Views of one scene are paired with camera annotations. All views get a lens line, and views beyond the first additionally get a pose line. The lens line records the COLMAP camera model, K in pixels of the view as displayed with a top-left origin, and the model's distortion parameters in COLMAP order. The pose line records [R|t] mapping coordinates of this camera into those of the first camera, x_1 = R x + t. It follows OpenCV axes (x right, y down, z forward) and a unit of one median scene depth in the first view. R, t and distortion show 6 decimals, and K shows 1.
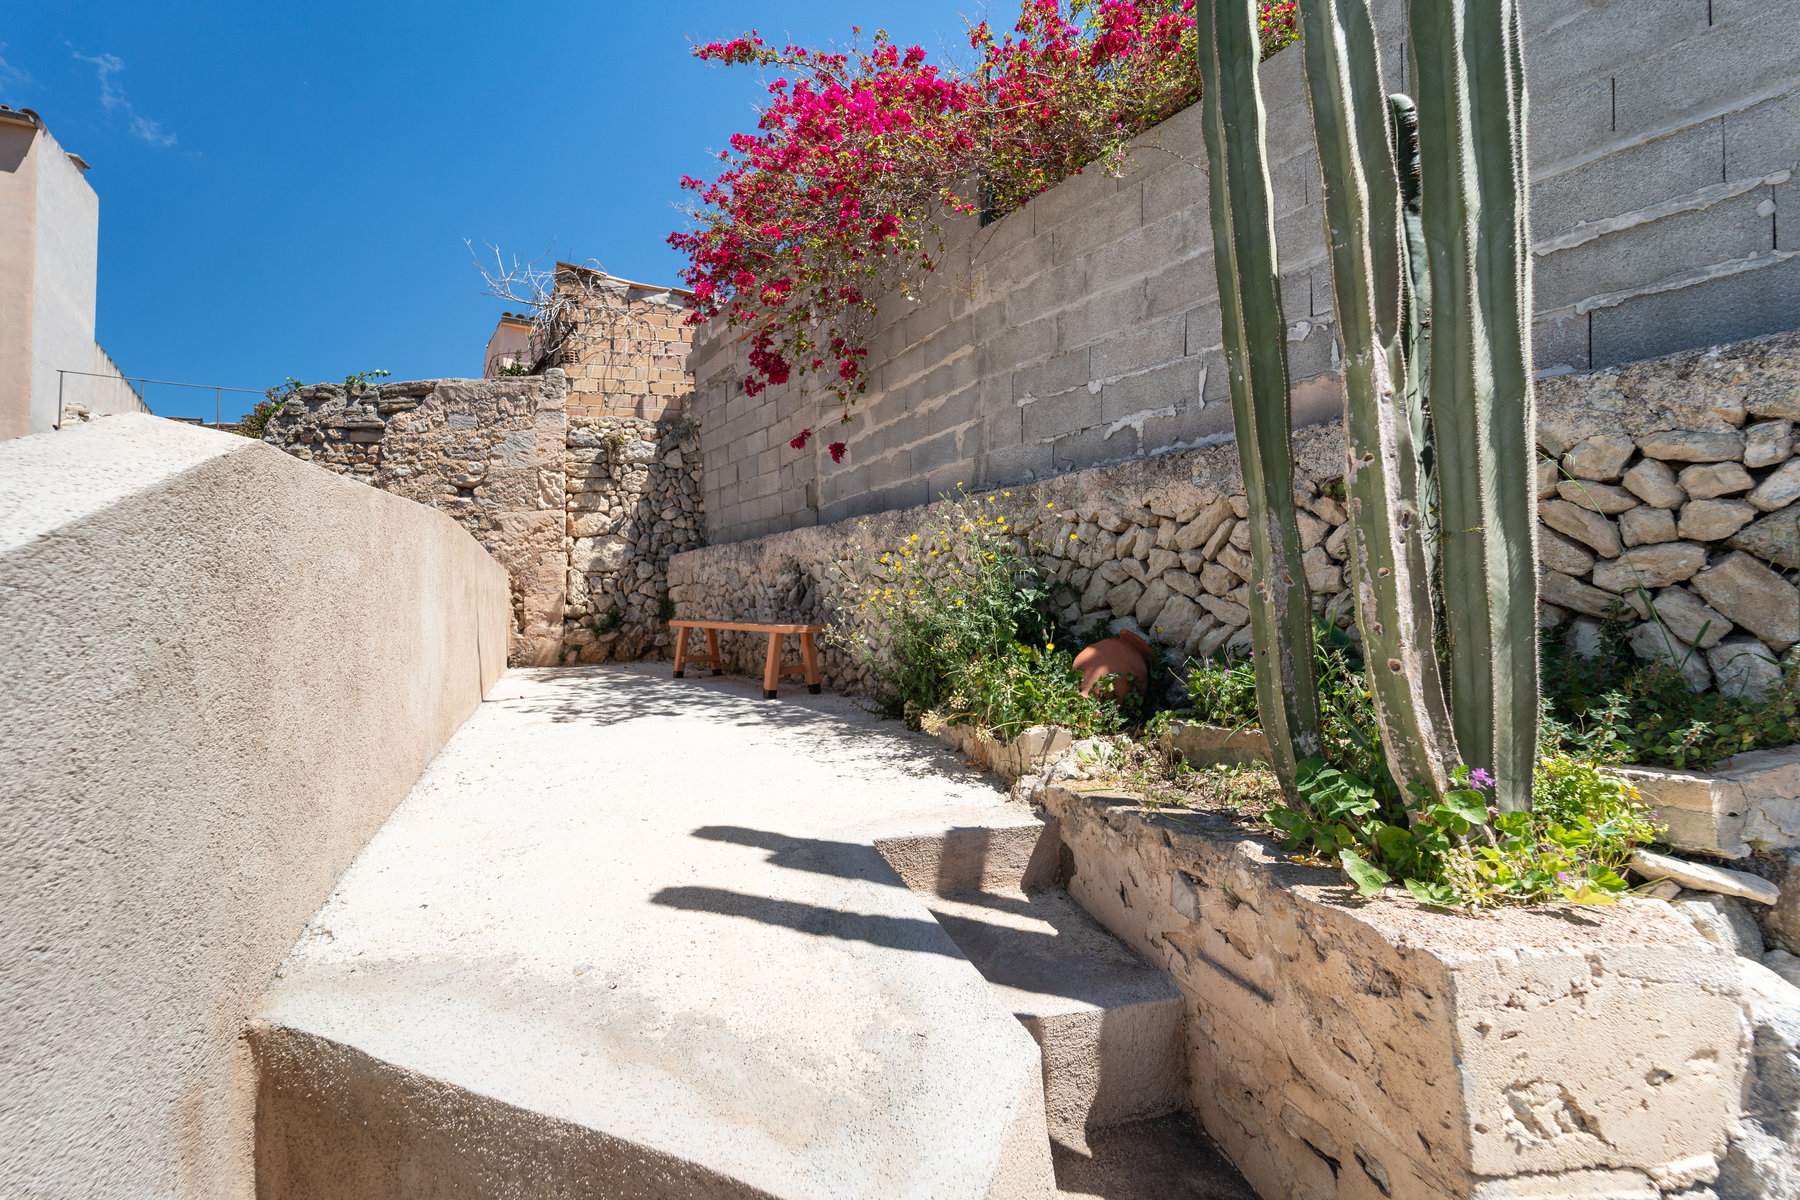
lens RADIAL K [[722.9, 0, 905.9], [0, 722.9, 601.3], [0, 0, 1]] dist [-0.001169, -0.000092]
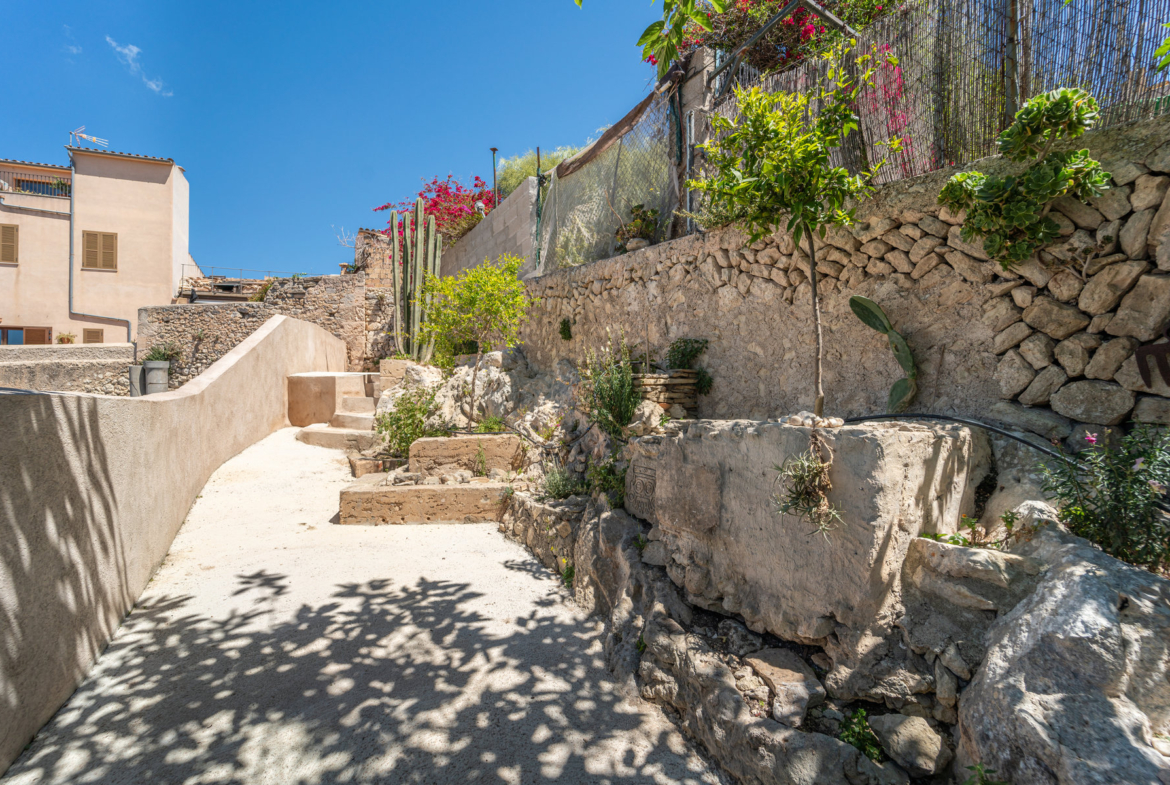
lens RADIAL K [[465.5, 0, 585.0], [0, 465.5, 392.5], [0, 0, 1]] dist [-0.000964, -0.000510]
pose [[0.995446, 0.012666, -0.094484, 0.574280], [-0.009764, 0.999468, 0.031112, 0.089348], [0.094828, -0.030048, 0.995040, -0.759511]]
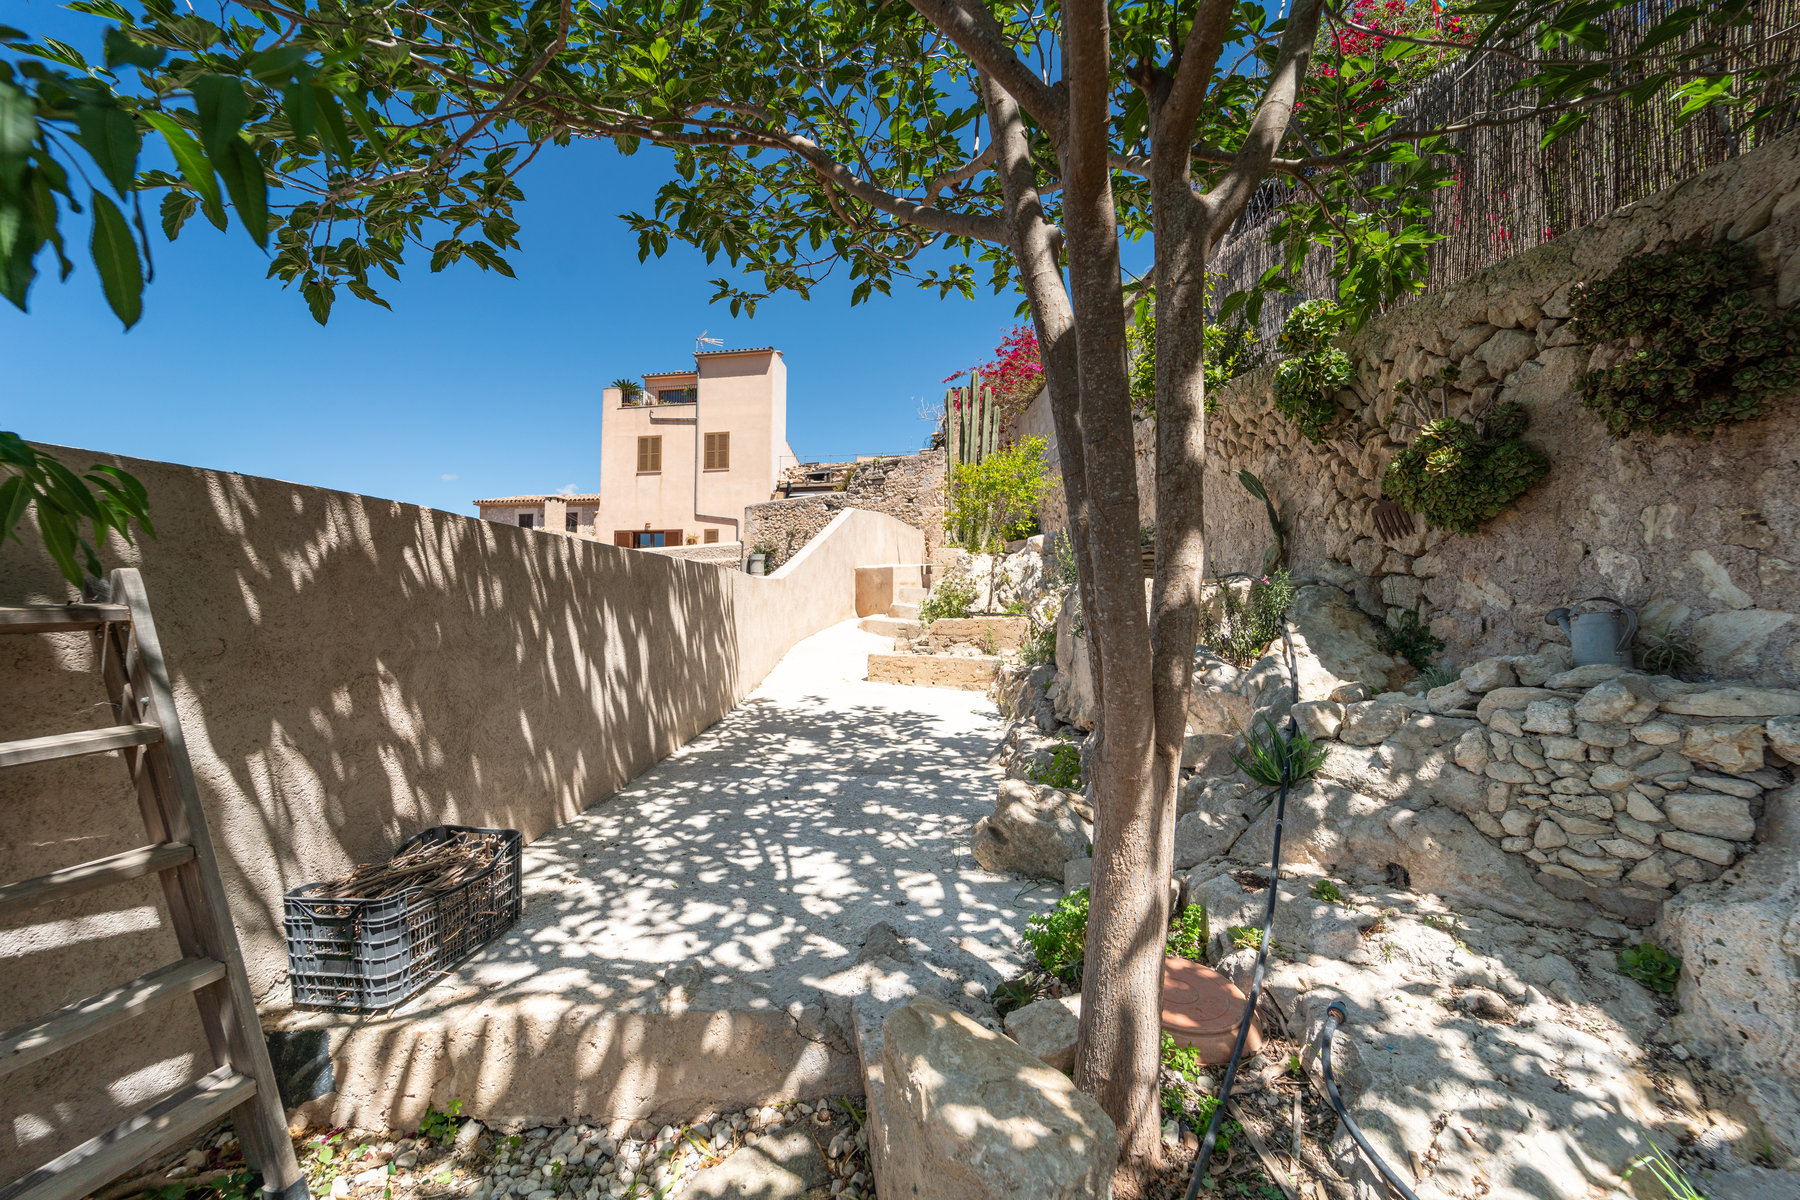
lens RADIAL K [[703.9, 0, 905.4], [0, 703.9, 594.1], [0, 0, 1]] dist [0.000149, -0.000036]
pose [[0.805558, 0.013605, -0.592360, 0.822107], [0.001814, 0.999675, 0.025426, 0.108402], [0.592514, -0.021557, 0.805272, -0.978029]]
